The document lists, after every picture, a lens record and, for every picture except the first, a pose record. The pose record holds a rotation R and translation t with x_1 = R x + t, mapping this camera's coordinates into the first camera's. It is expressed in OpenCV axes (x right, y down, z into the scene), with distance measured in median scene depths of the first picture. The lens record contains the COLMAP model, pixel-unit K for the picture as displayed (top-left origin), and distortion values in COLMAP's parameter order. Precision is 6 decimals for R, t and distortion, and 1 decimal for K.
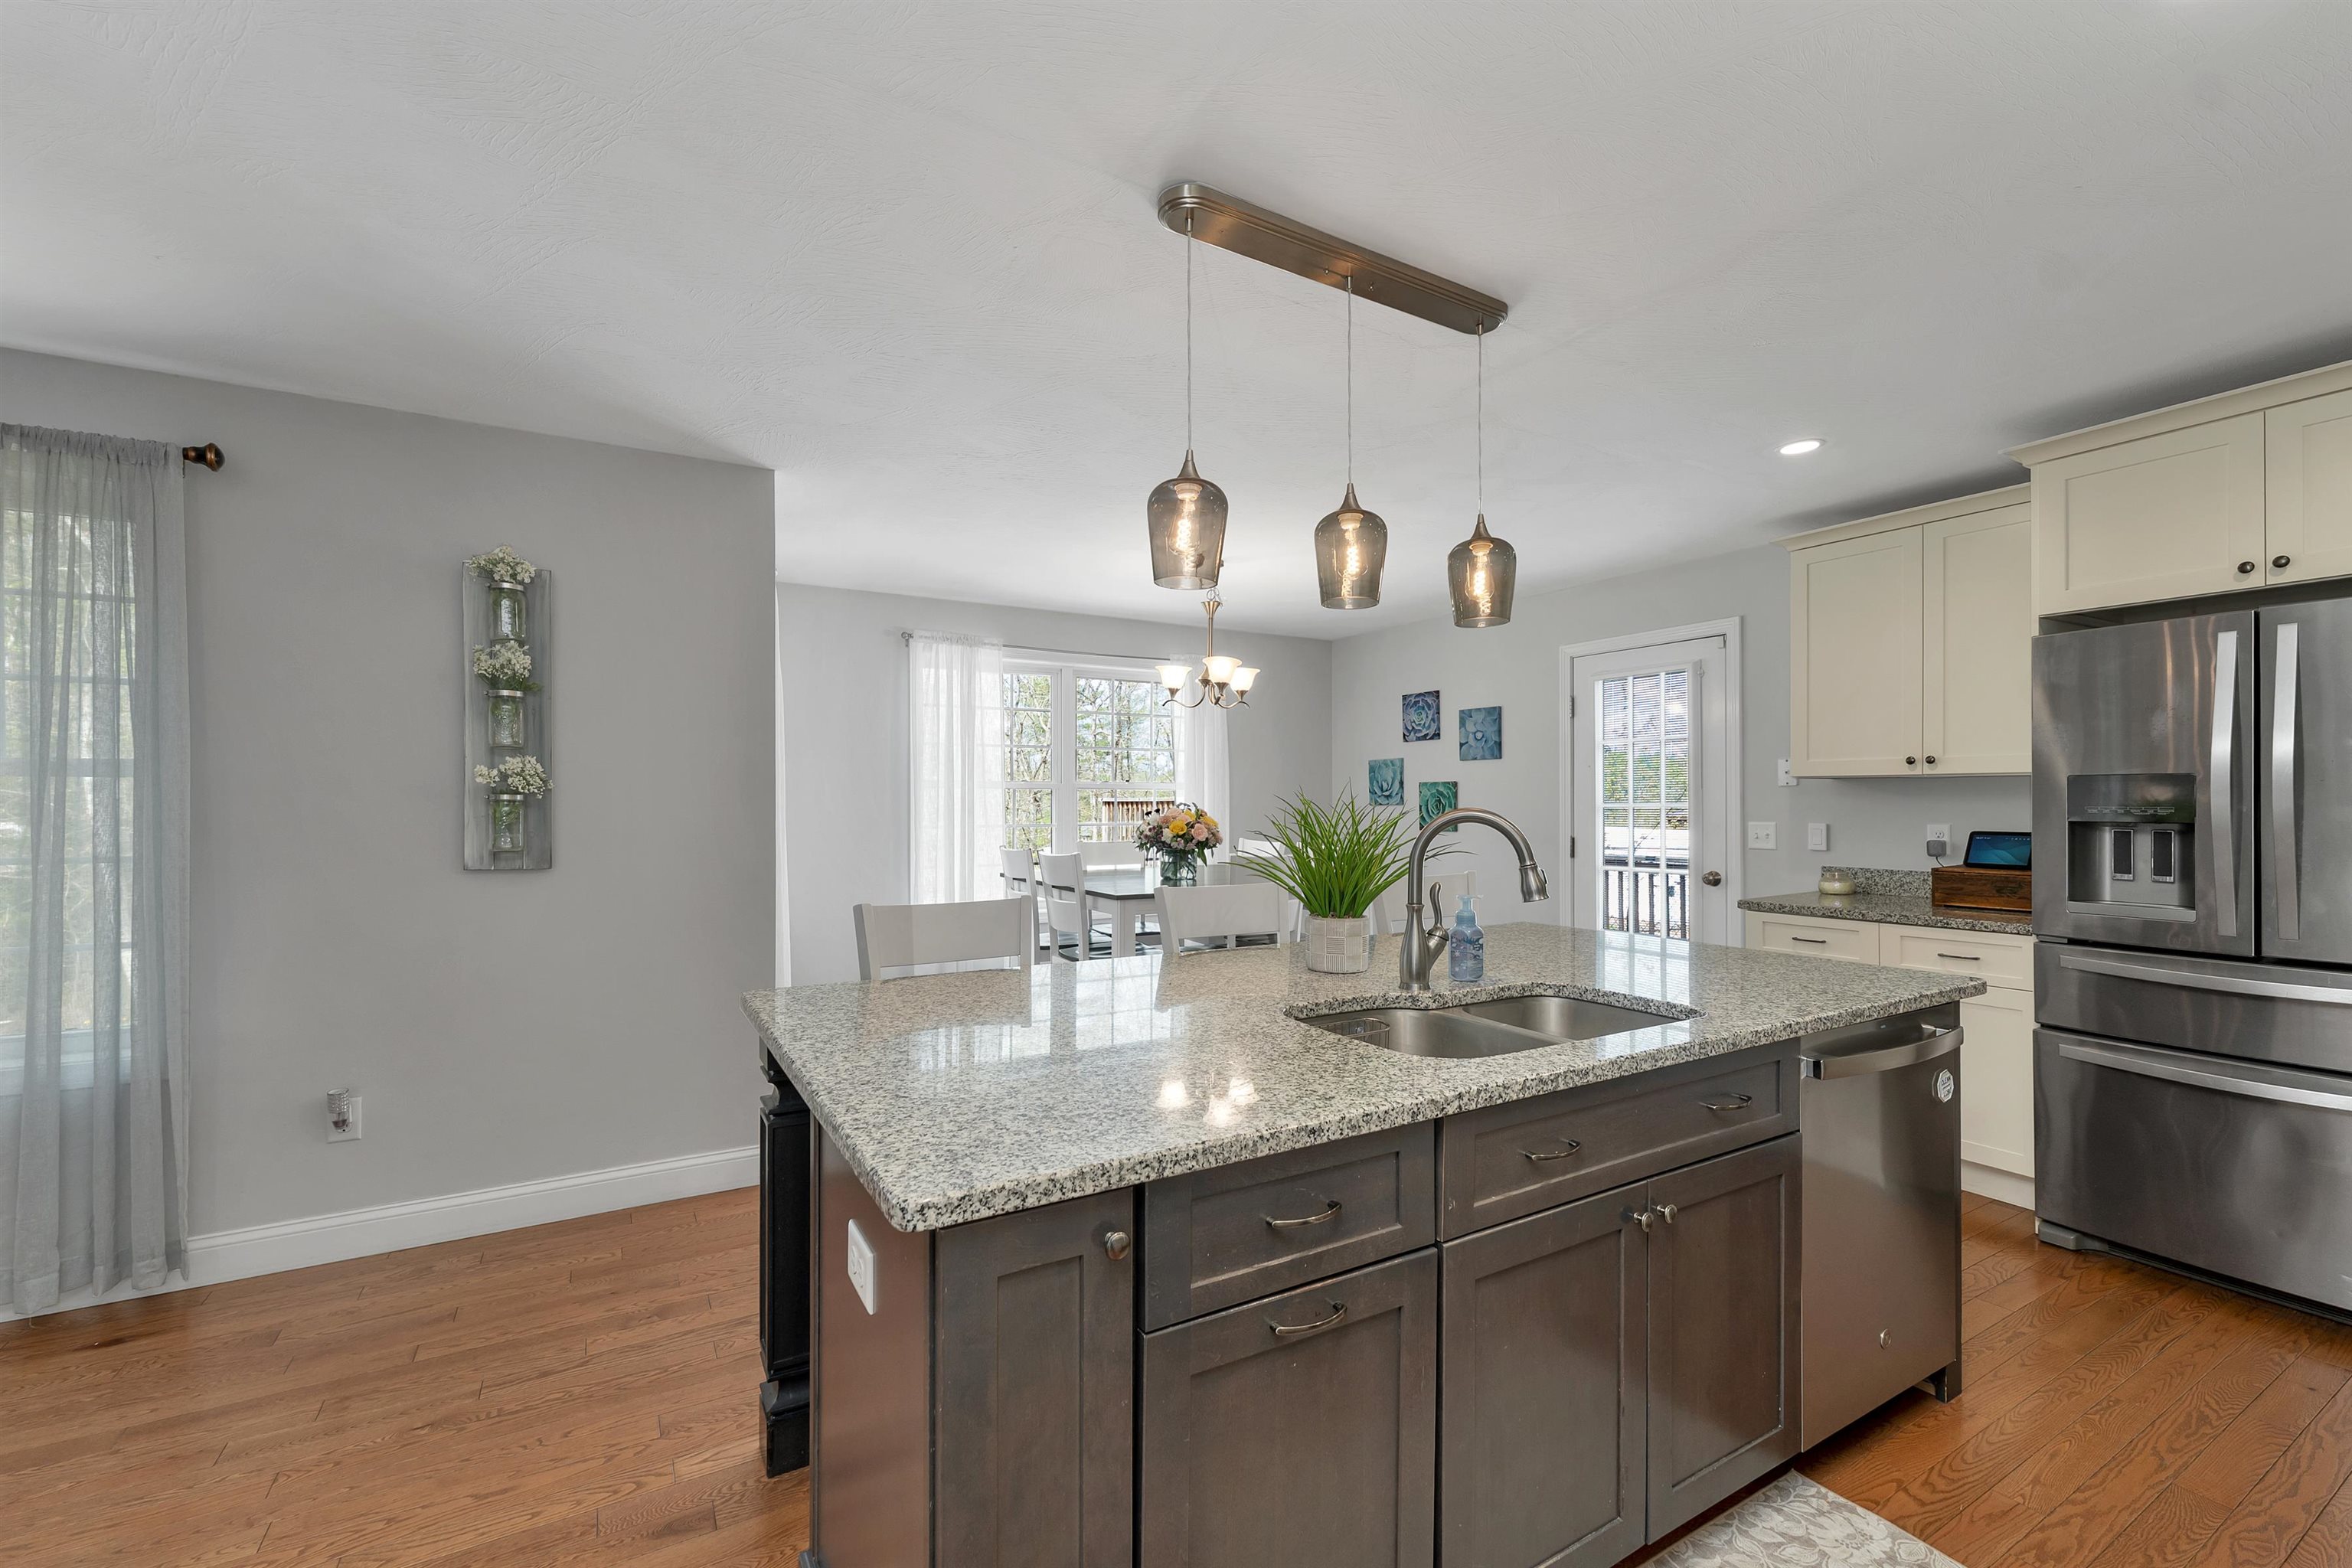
lens RADIAL K [[969.7, 0, 1174.0], [0, 969.7, 812.2], [0, 0, 1]] dist [-0.000890, -0.000028]
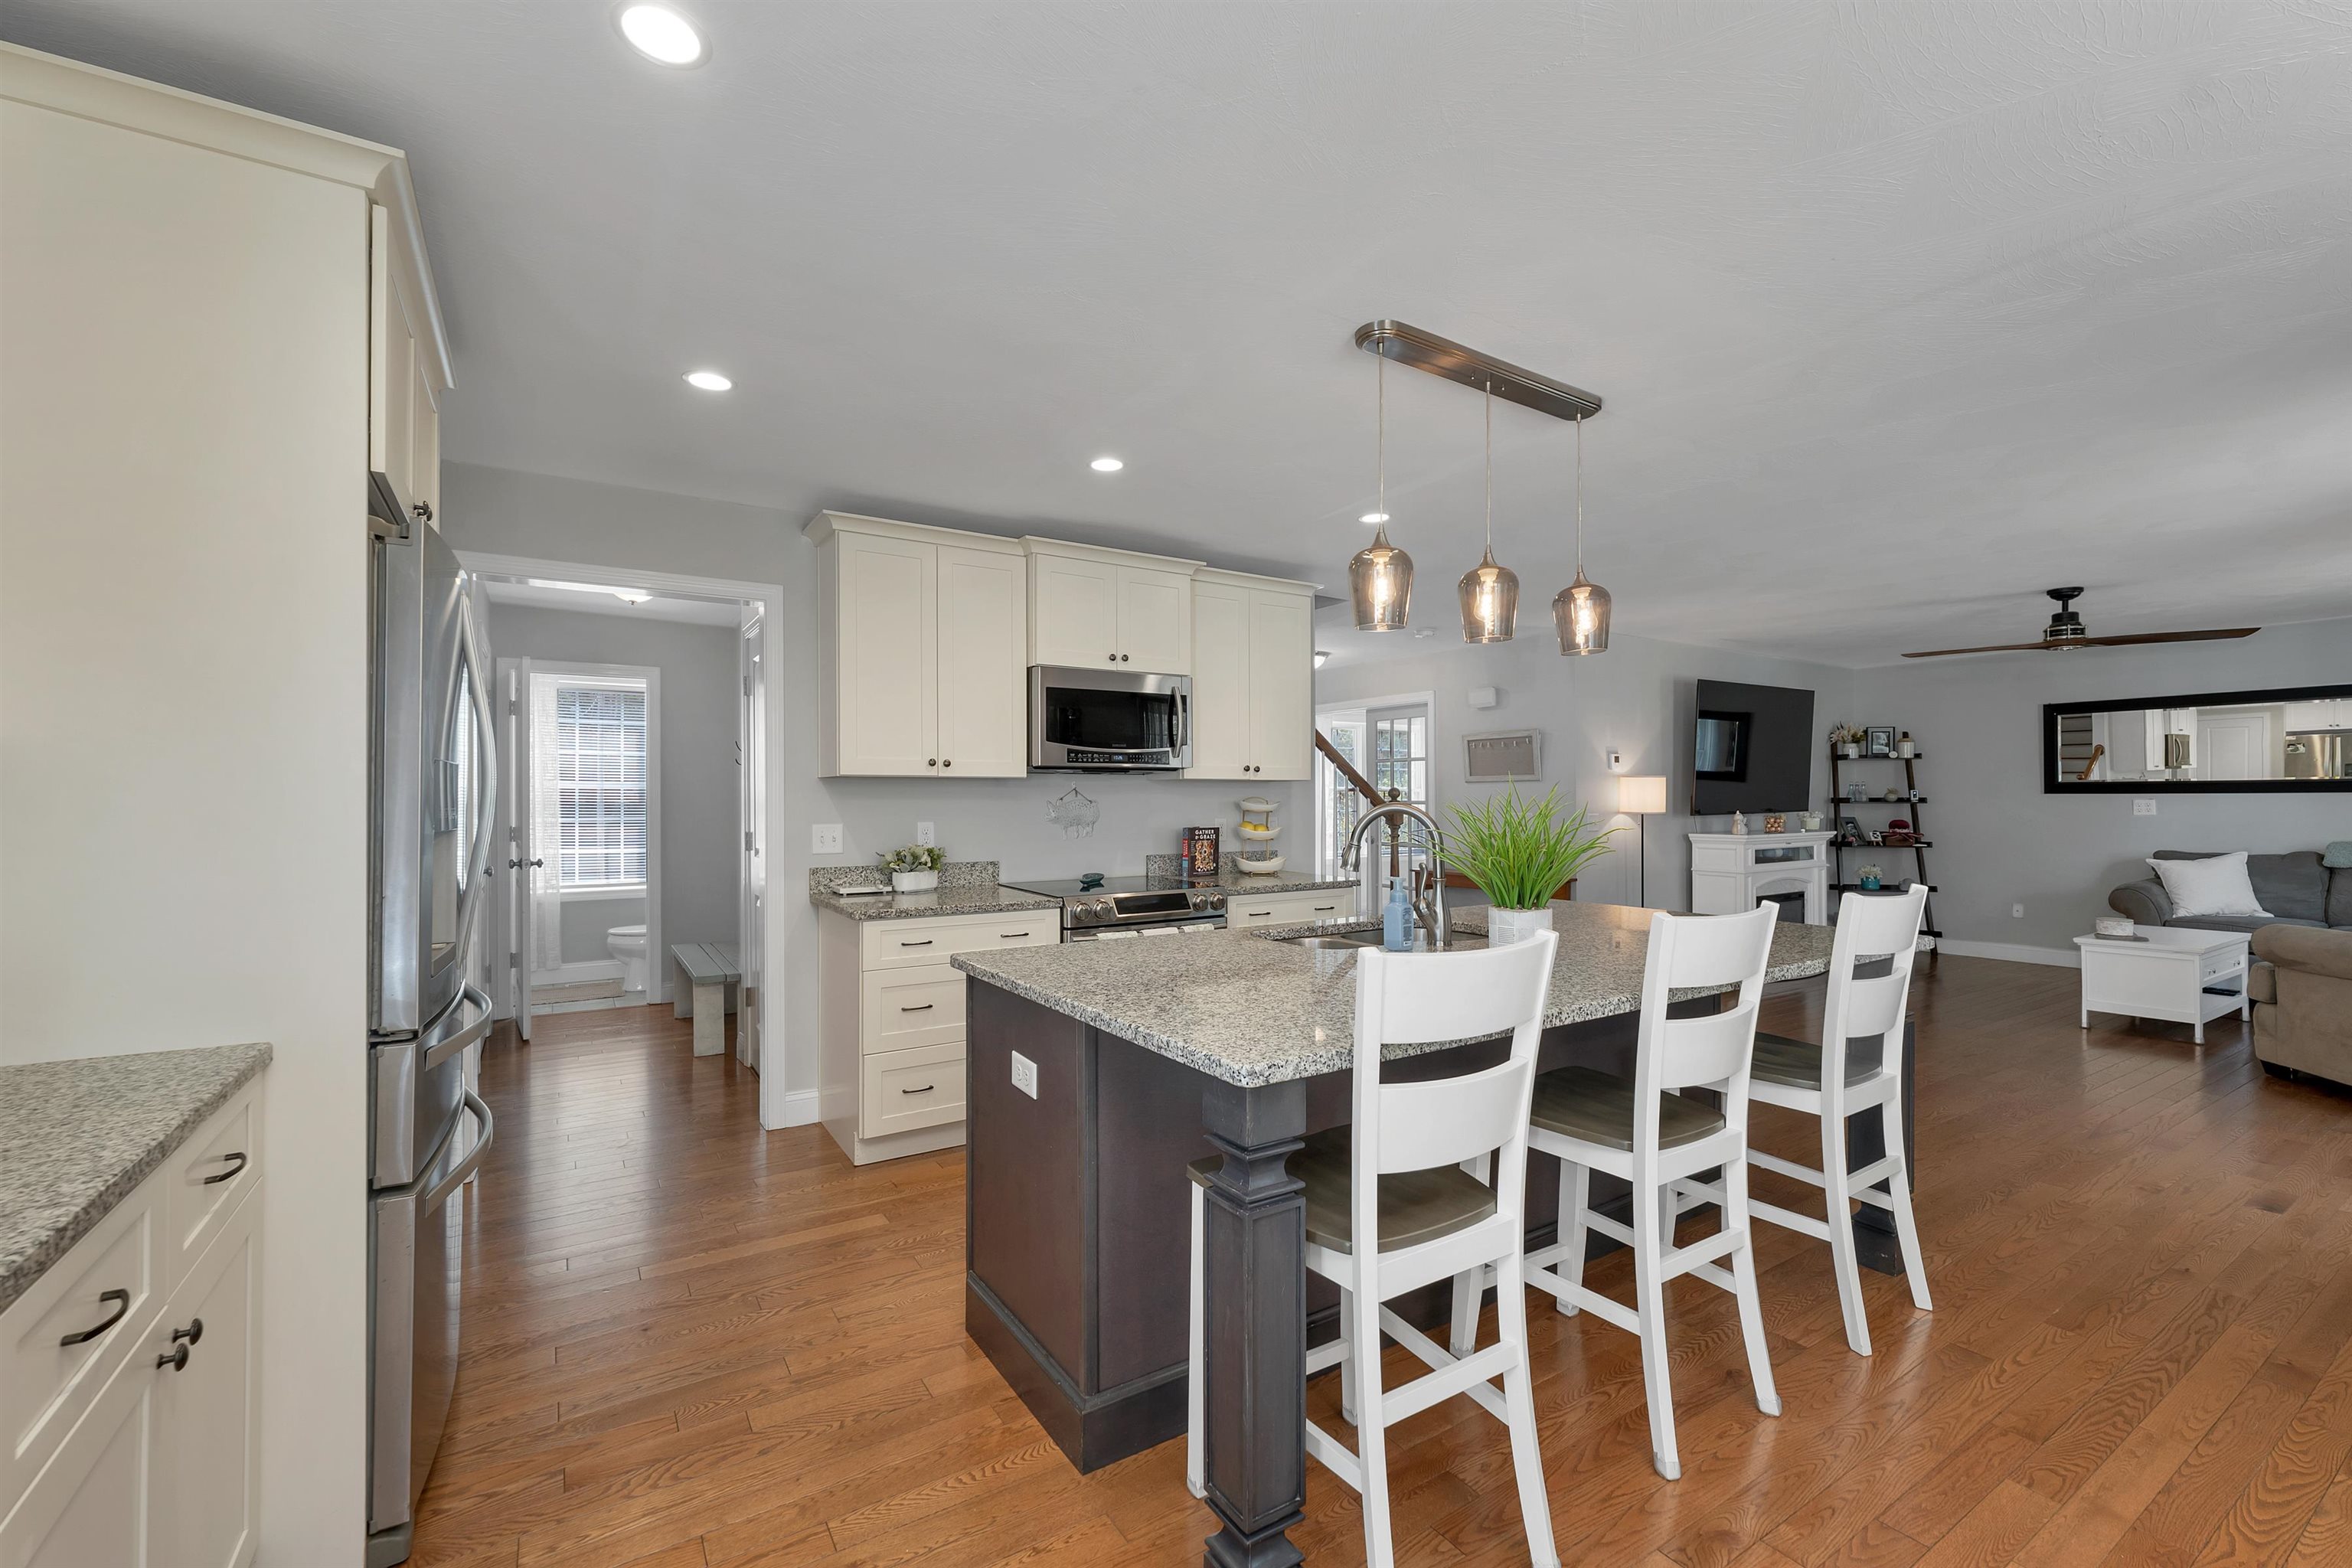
lens RADIAL K [[963.9, 0, 1160.9], [0, 963.9, 805.2], [0, 0, 1]] dist [0.010162, -0.004798]
pose [[-0.999794, 0.003219, -0.020029, 0.235476], [0.002992, 0.999931, 0.011336, -0.005980], [0.020064, 0.011274, -0.999735, 0.812958]]
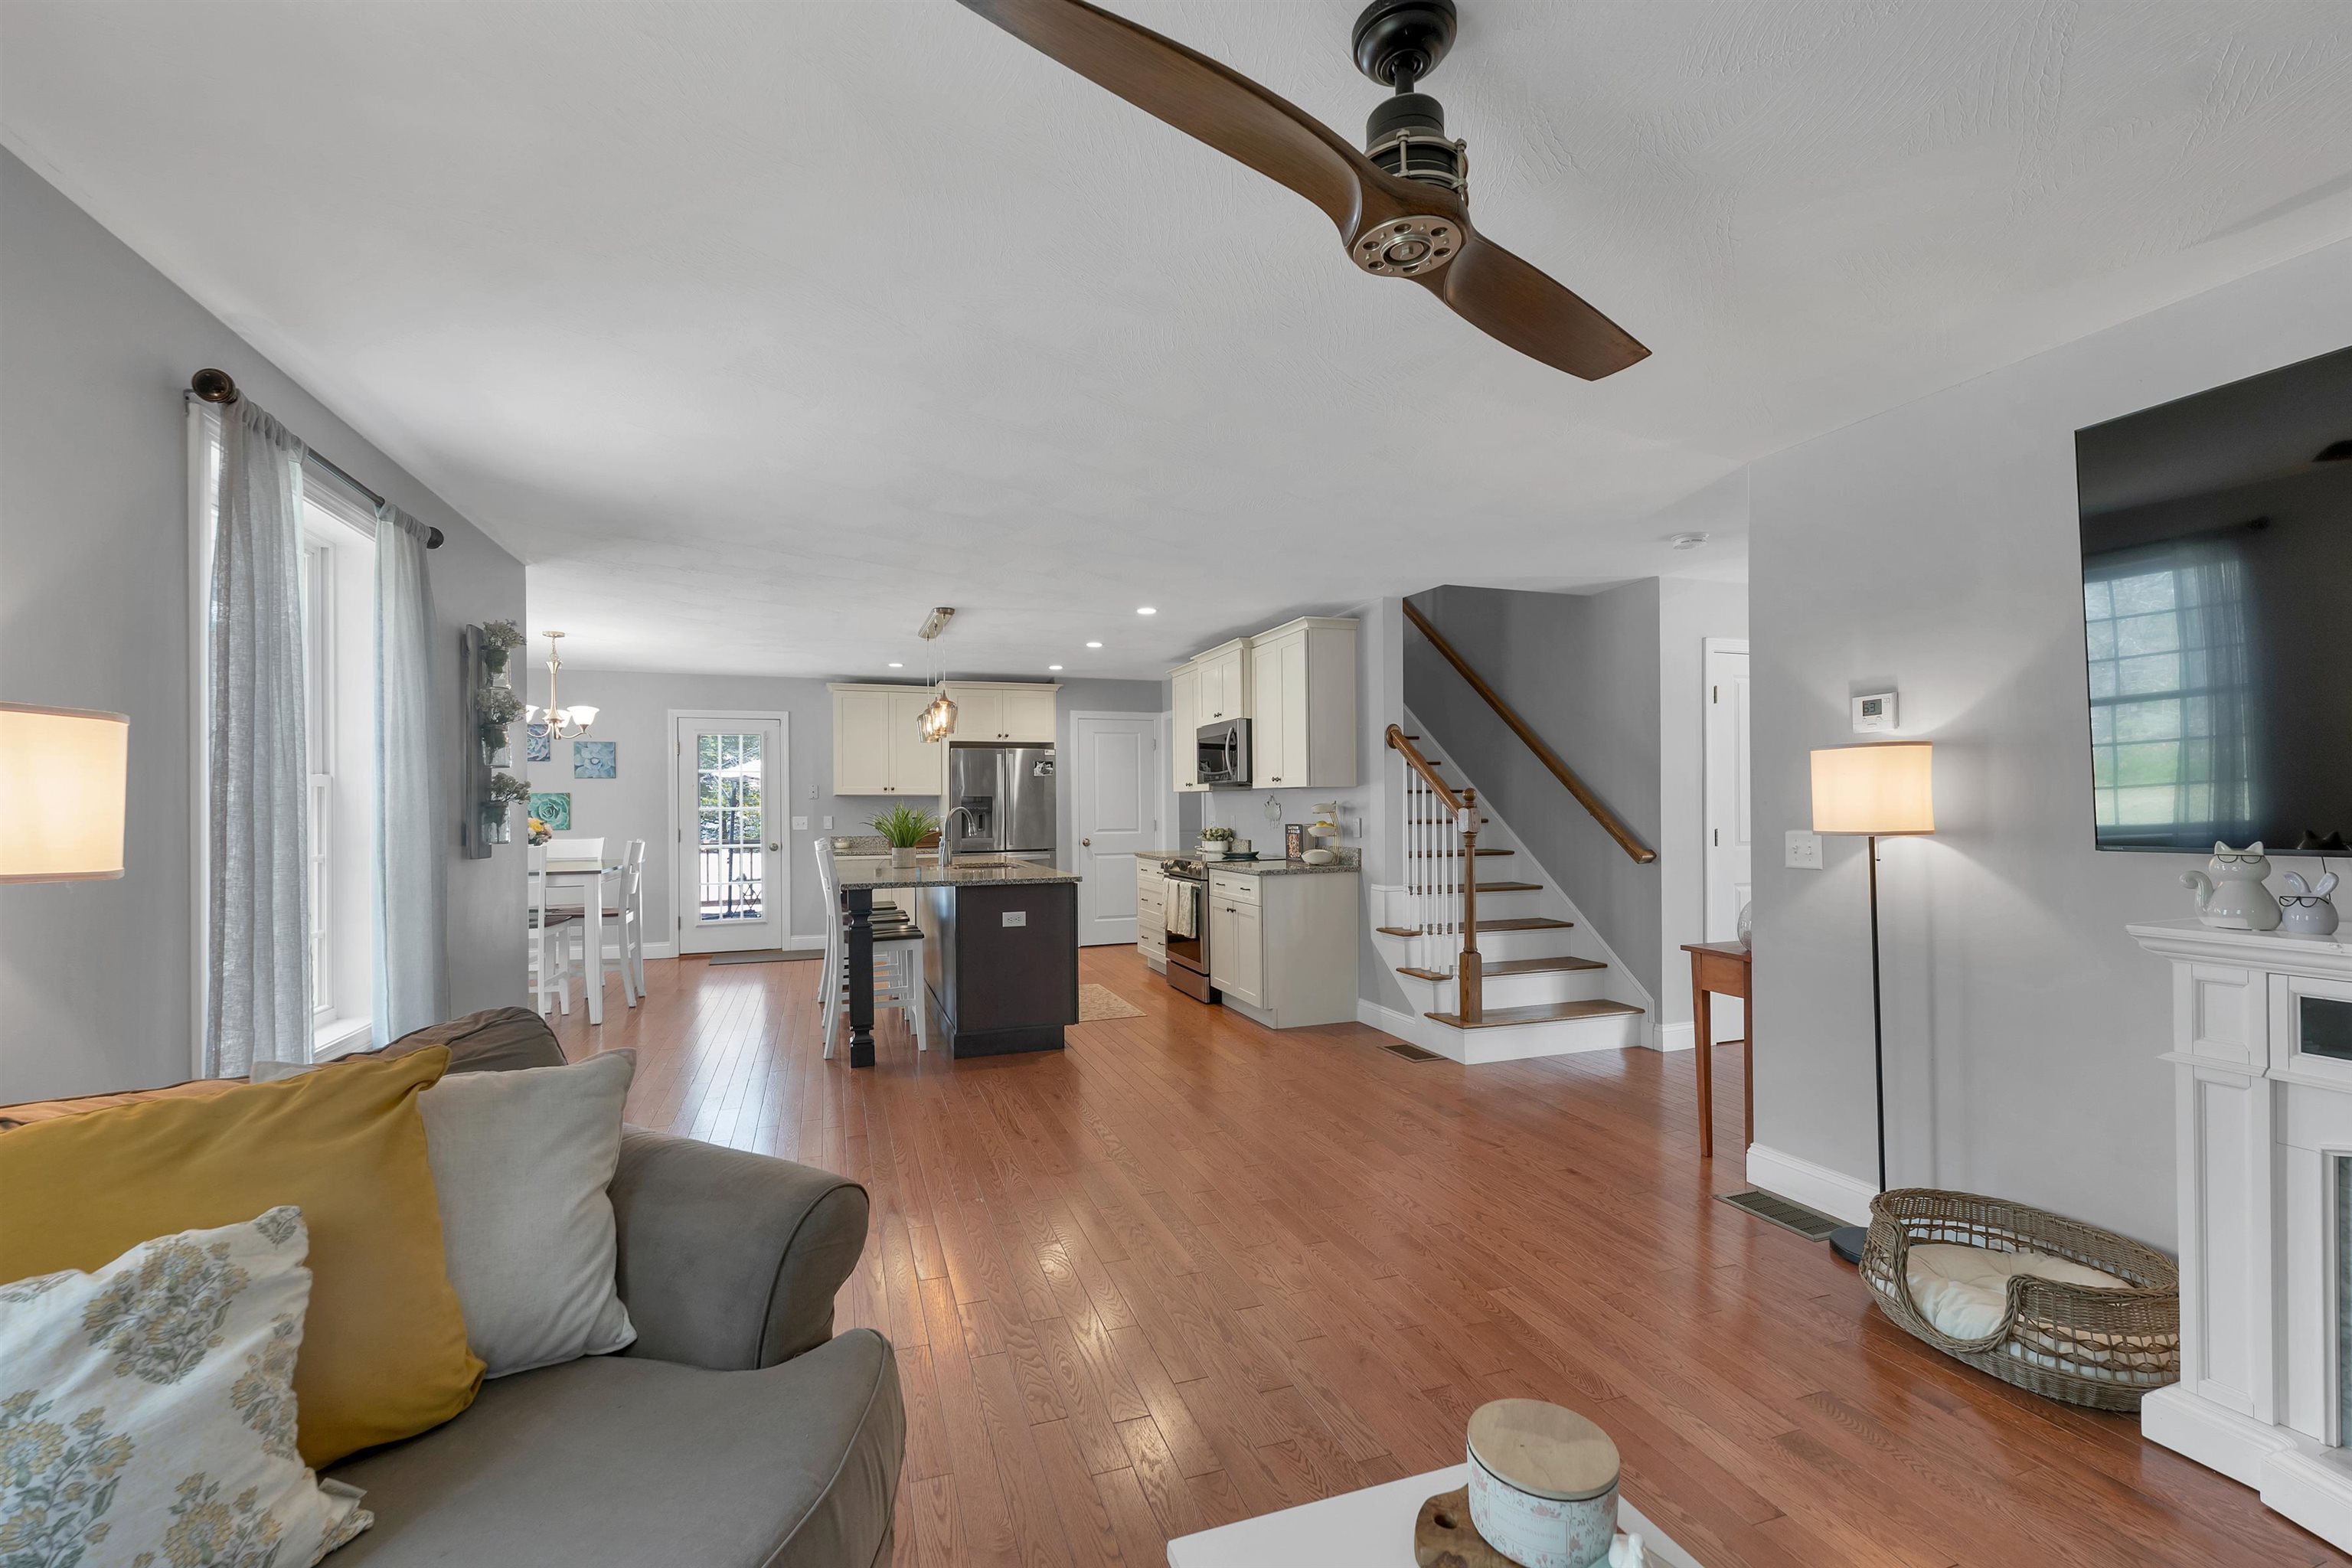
lens RADIAL K [[982.4, 0, 1165.5], [0, 982.4, 804.3], [0, 0, 1]] dist [0.001271, -0.000235]
pose [[0.202897, -0.002755, 0.979196, -0.945297], [0.016357, 0.999866, -0.000576, -0.001315], [-0.979063, 0.016134, 0.202915, -0.112031]]
